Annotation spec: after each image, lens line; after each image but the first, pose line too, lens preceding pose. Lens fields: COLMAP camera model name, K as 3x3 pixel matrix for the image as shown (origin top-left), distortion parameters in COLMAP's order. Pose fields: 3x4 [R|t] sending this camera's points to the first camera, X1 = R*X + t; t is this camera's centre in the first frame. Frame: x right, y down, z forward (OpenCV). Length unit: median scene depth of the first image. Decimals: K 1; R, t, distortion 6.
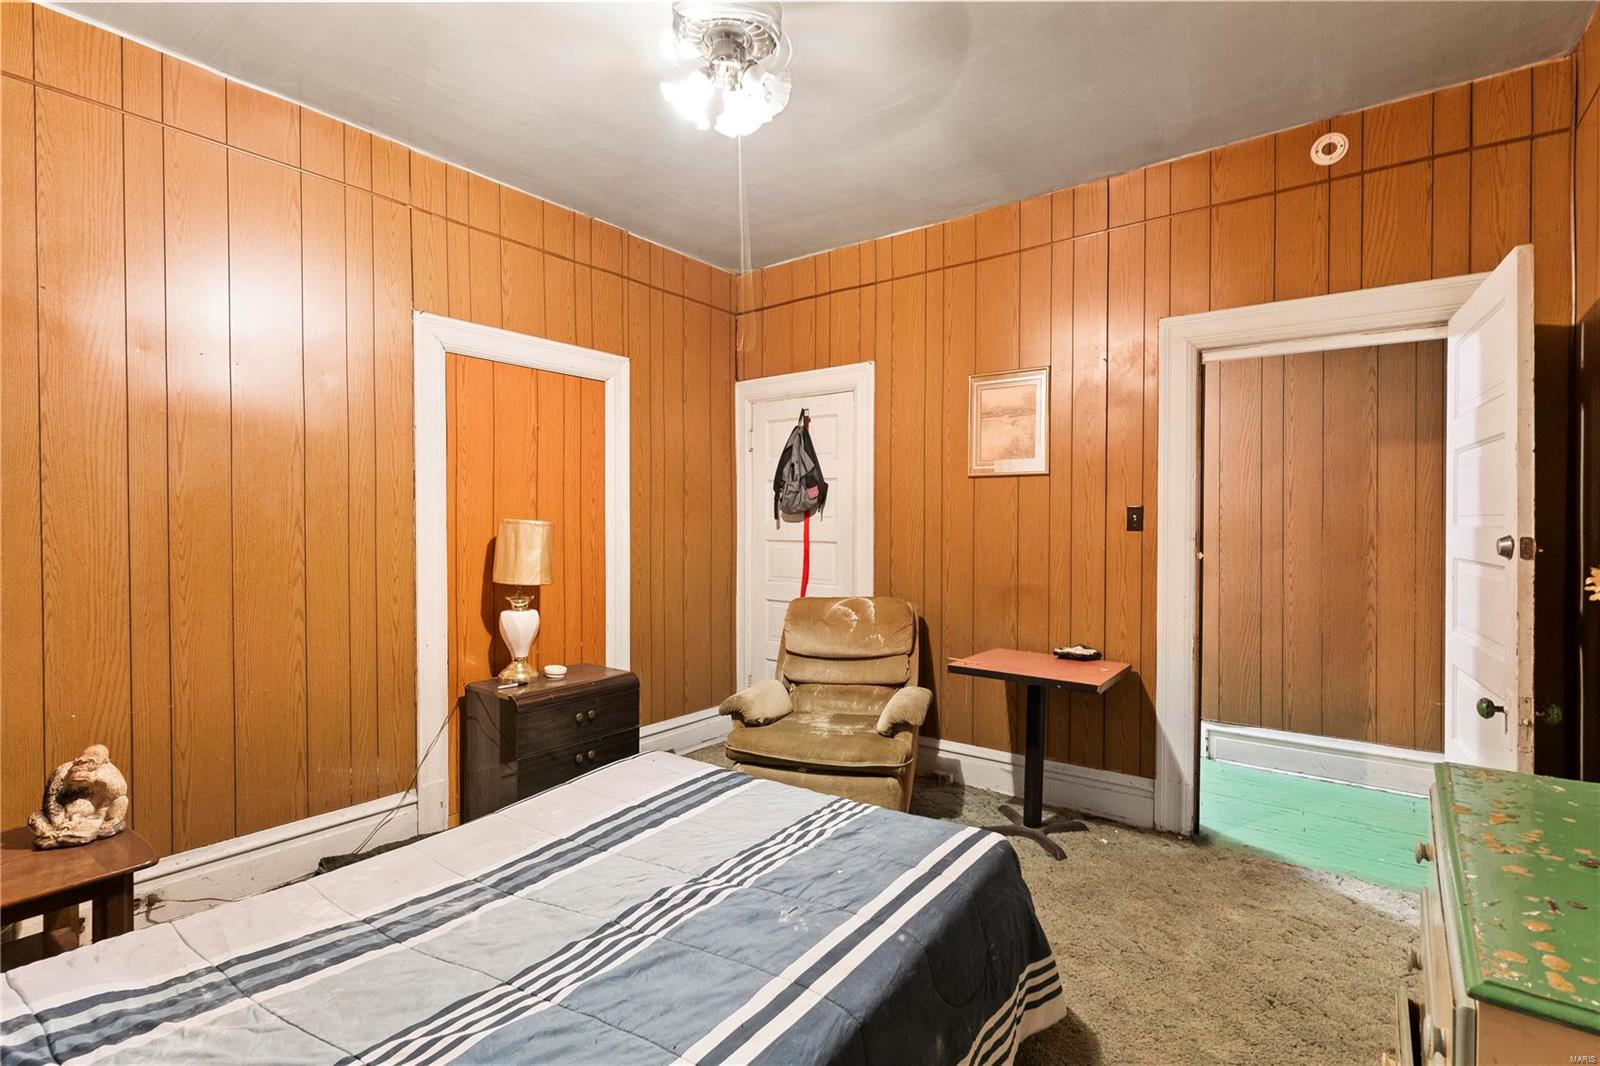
lens RADIAL K [[776.0, 0, 794.4], [0, 776.0, 536.9], [0, 0, 1]] dist [0.002627, -0.000787]
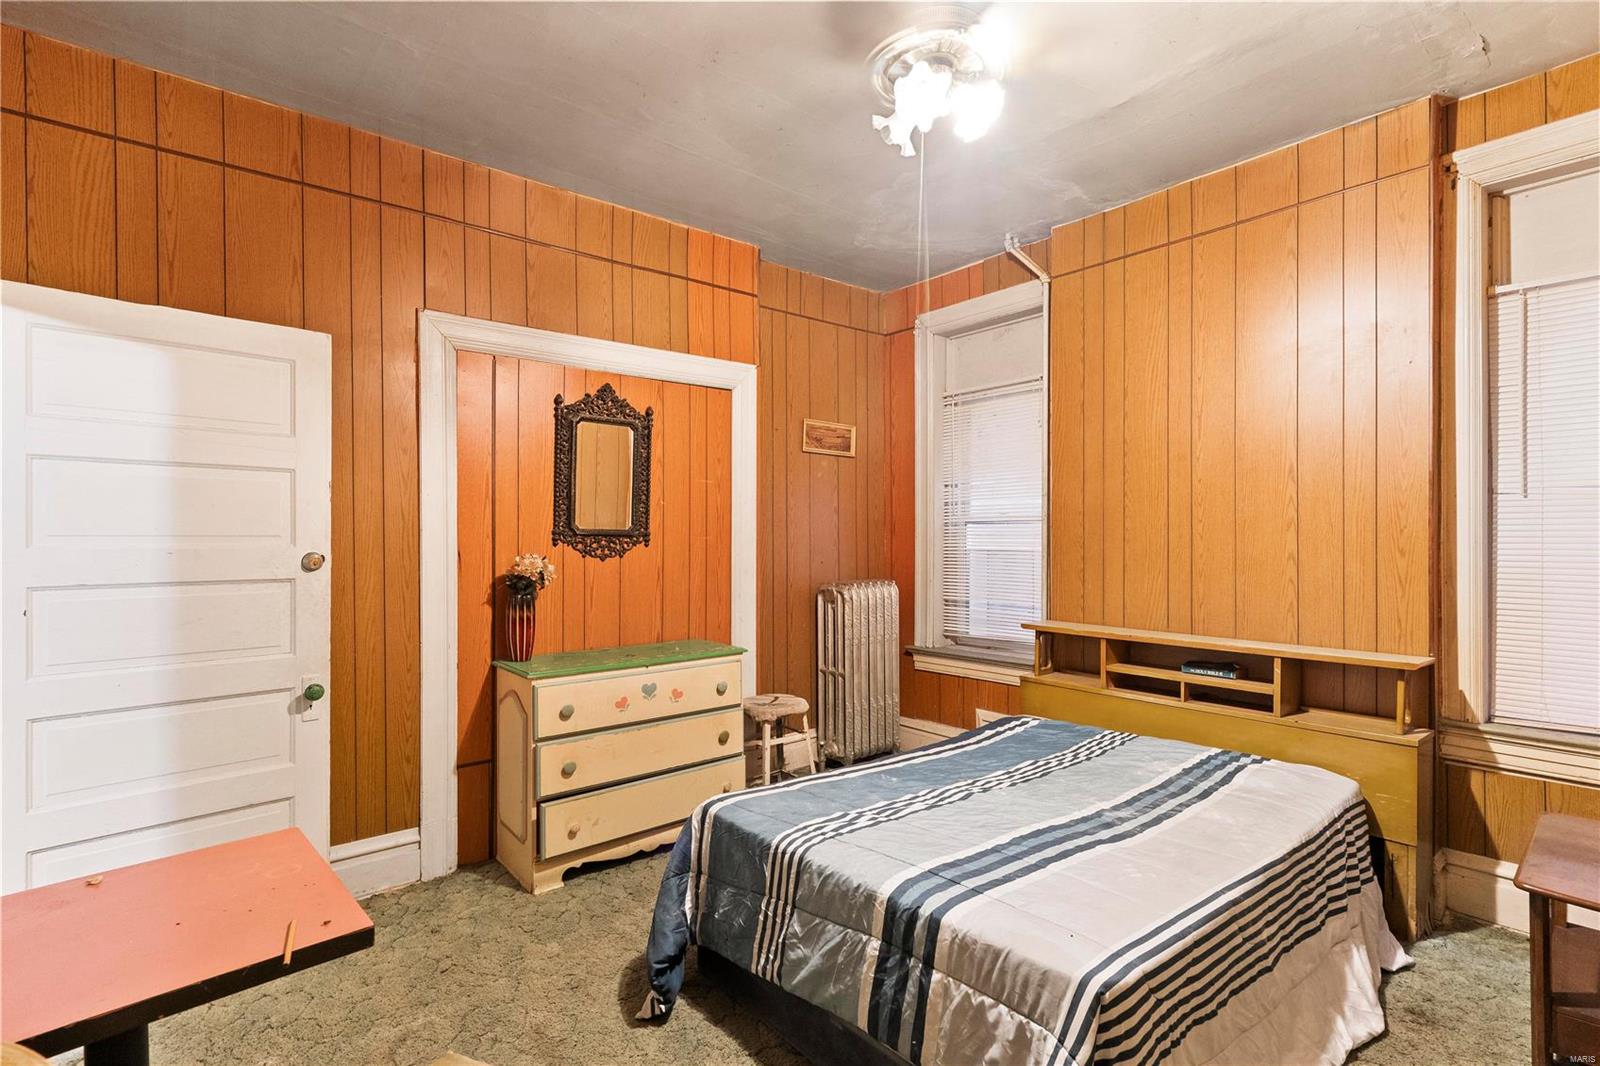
lens RADIAL K [[776.0, 0, 794.4], [0, 776.0, 536.9], [0, 0, 1]] dist [0.002627, -0.000787]
pose [[-0.965521, -0.001399, 0.260323, -0.182295], [0.002803, 0.999872, 0.015768, -0.038827], [-0.260311, 0.015954, -0.965393, 1.976264]]
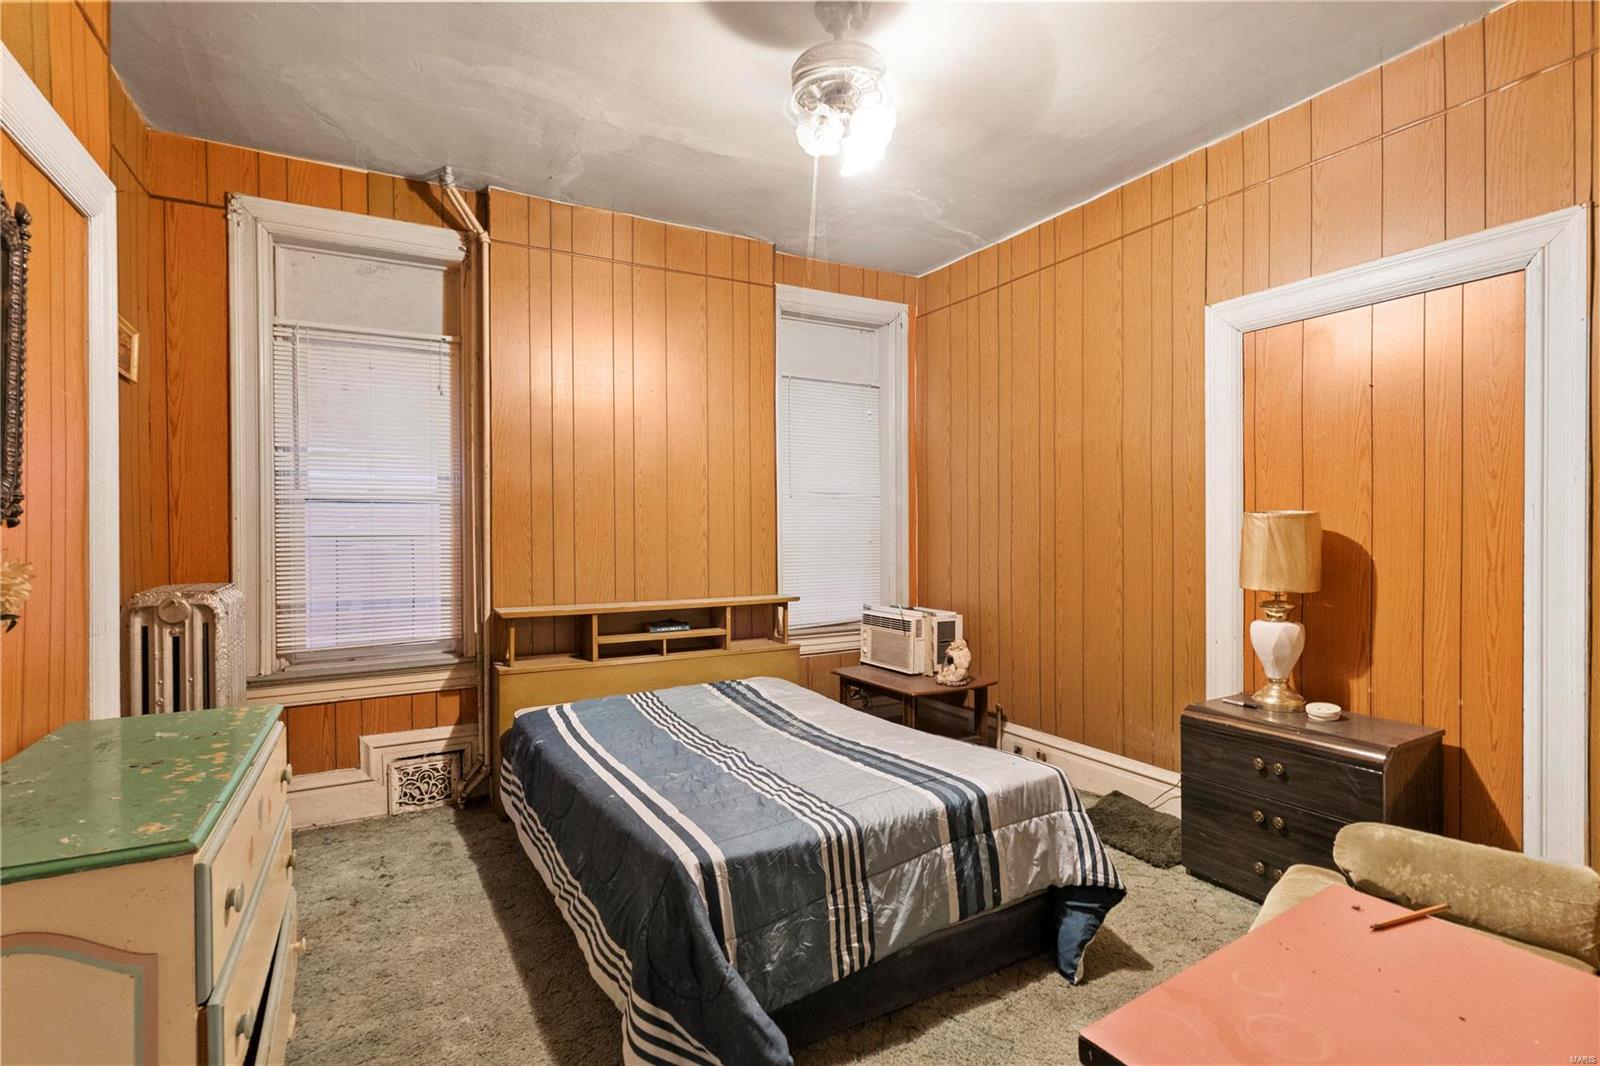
lens RADIAL K [[776.0, 0, 794.4], [0, 776.0, 536.9], [0, 0, 1]] dist [0.002627, -0.000787]
pose [[-0.415391, 0.010093, -0.909587, 0.956153], [-0.011093, 0.999808, 0.016160, -0.004362], [0.909575, 0.016803, -0.415199, 1.377493]]
